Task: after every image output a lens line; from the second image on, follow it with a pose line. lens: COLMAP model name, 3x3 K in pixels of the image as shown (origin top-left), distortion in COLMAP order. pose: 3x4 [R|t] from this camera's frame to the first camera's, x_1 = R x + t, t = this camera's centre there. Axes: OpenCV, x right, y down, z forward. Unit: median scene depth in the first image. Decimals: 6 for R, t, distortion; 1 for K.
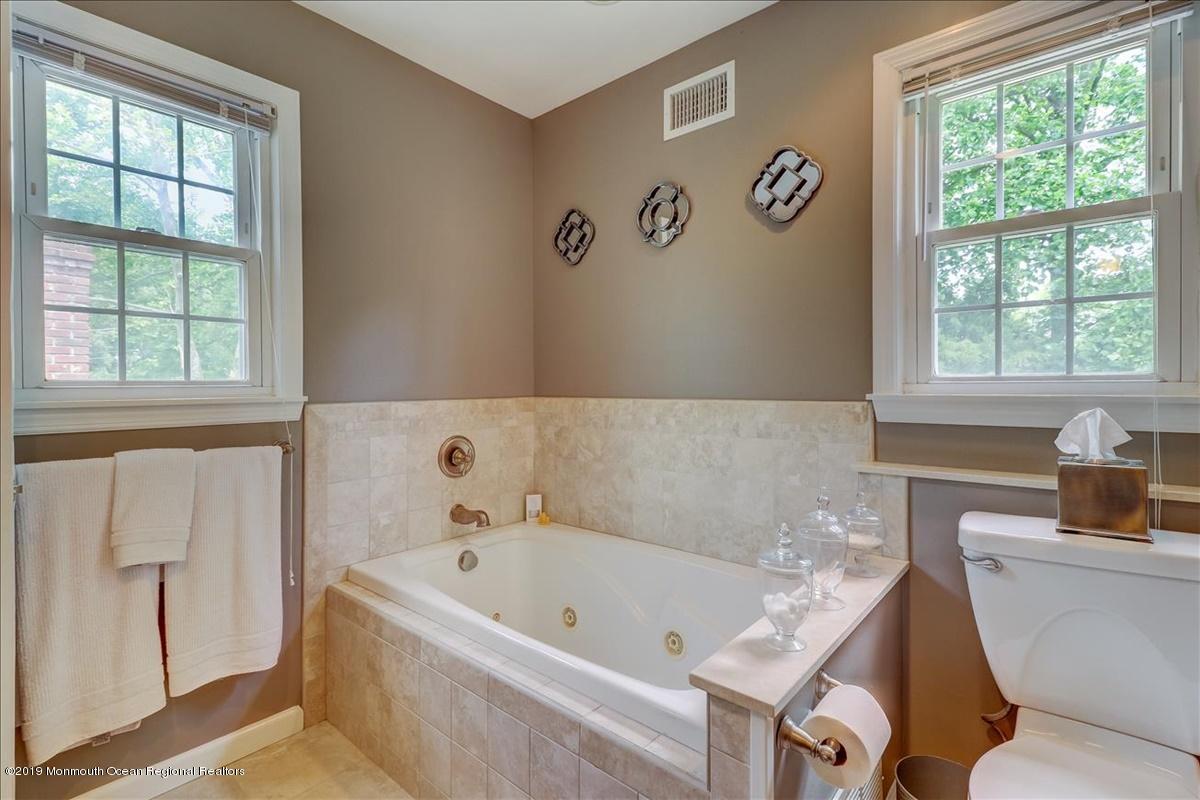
lens RADIAL K [[553.5, 0, 598.9], [0, 553.5, 390.1], [0, 0, 1]] dist [0.020701, -0.000001]
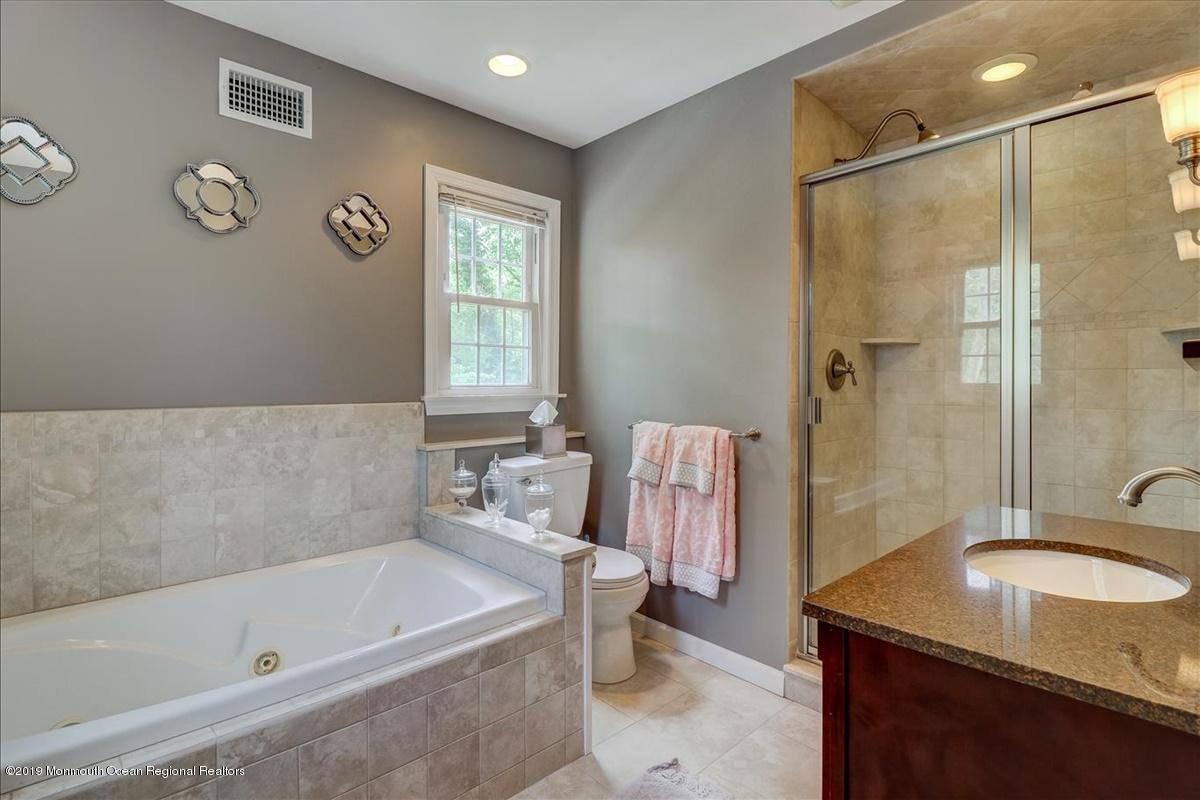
lens RADIAL K [[573.2, 0, 606.6], [0, 573.2, 394.9], [0, 0, 1]] dist [-0.001819, -0.000351]
pose [[0.088412, -0.013073, 0.995998, -0.769526], [0.012005, 0.999855, 0.012058, -0.007634], [-0.996012, 0.010891, 0.088556, 0.328999]]
